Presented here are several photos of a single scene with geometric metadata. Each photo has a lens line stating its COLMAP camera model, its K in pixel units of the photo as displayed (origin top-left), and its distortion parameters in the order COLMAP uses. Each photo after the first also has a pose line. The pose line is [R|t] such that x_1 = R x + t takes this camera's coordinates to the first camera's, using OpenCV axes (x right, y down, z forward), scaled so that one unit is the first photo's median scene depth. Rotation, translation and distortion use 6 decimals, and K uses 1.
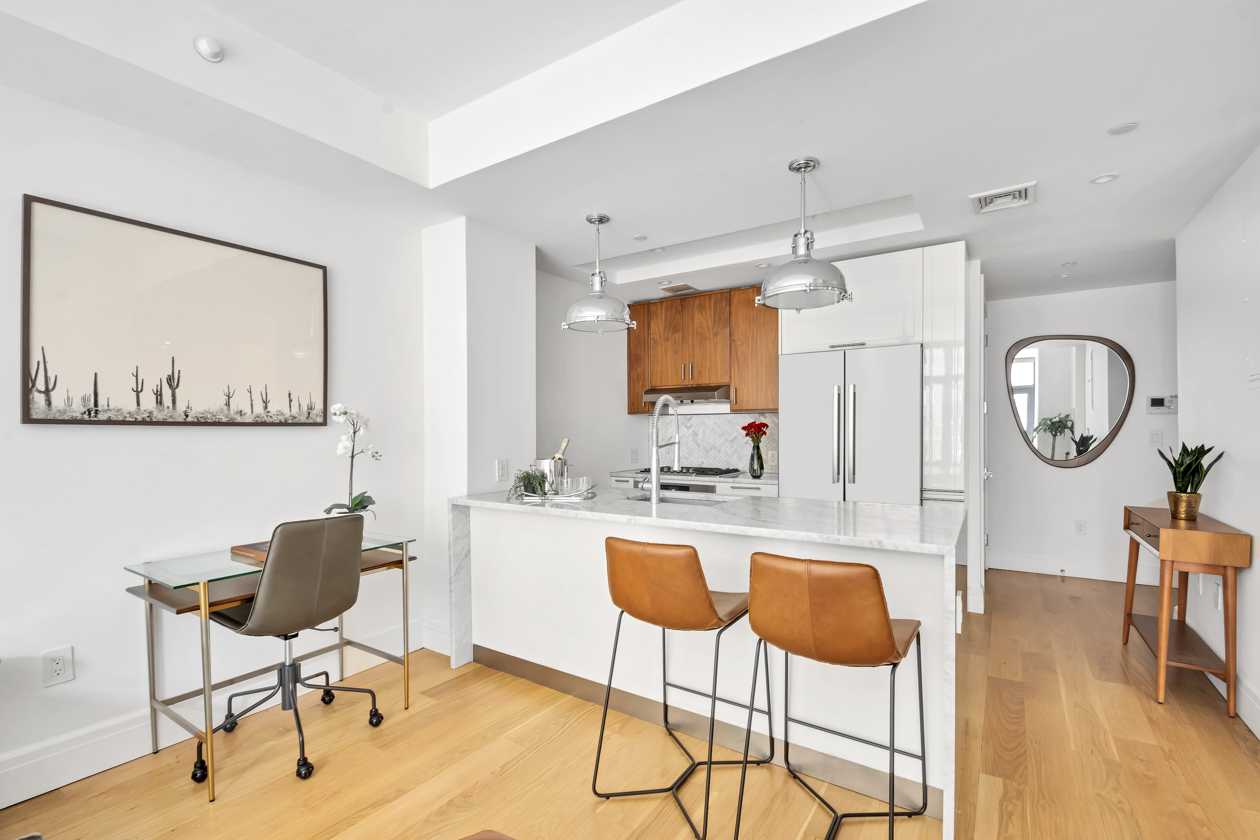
lens RADIAL K [[588.6, 0, 607.9], [0, 588.6, 432.0], [0, 0, 1]] dist [-0.016880, -0.007883]
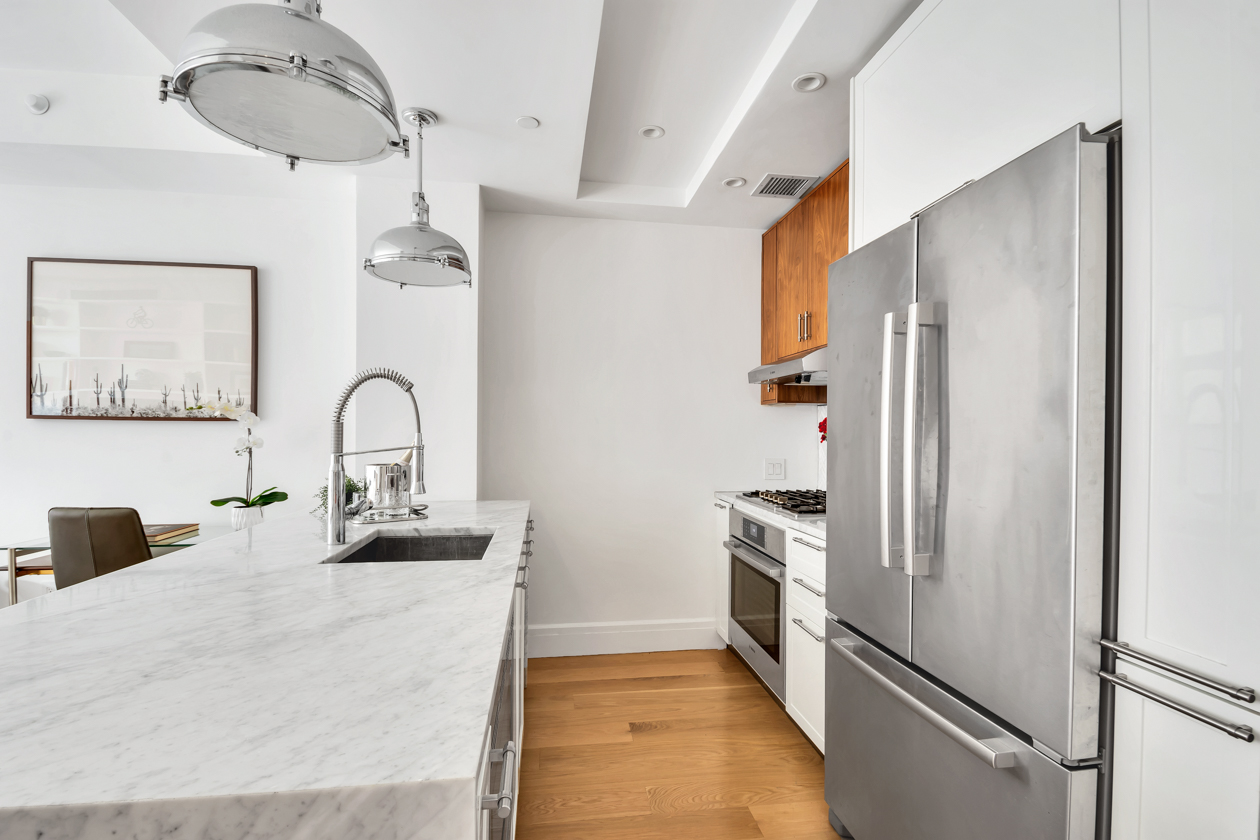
lens RADIAL K [[588.6, 0, 629.7], [0, 588.6, 427.9], [0, 0, 1]] dist [-0.016880, -0.007883]
pose [[0.677082, 0.005106, -0.735890, 0.732481], [-0.009767, 0.999950, -0.002048, -0.002323], [0.735843, 0.008574, 0.677098, 0.805425]]
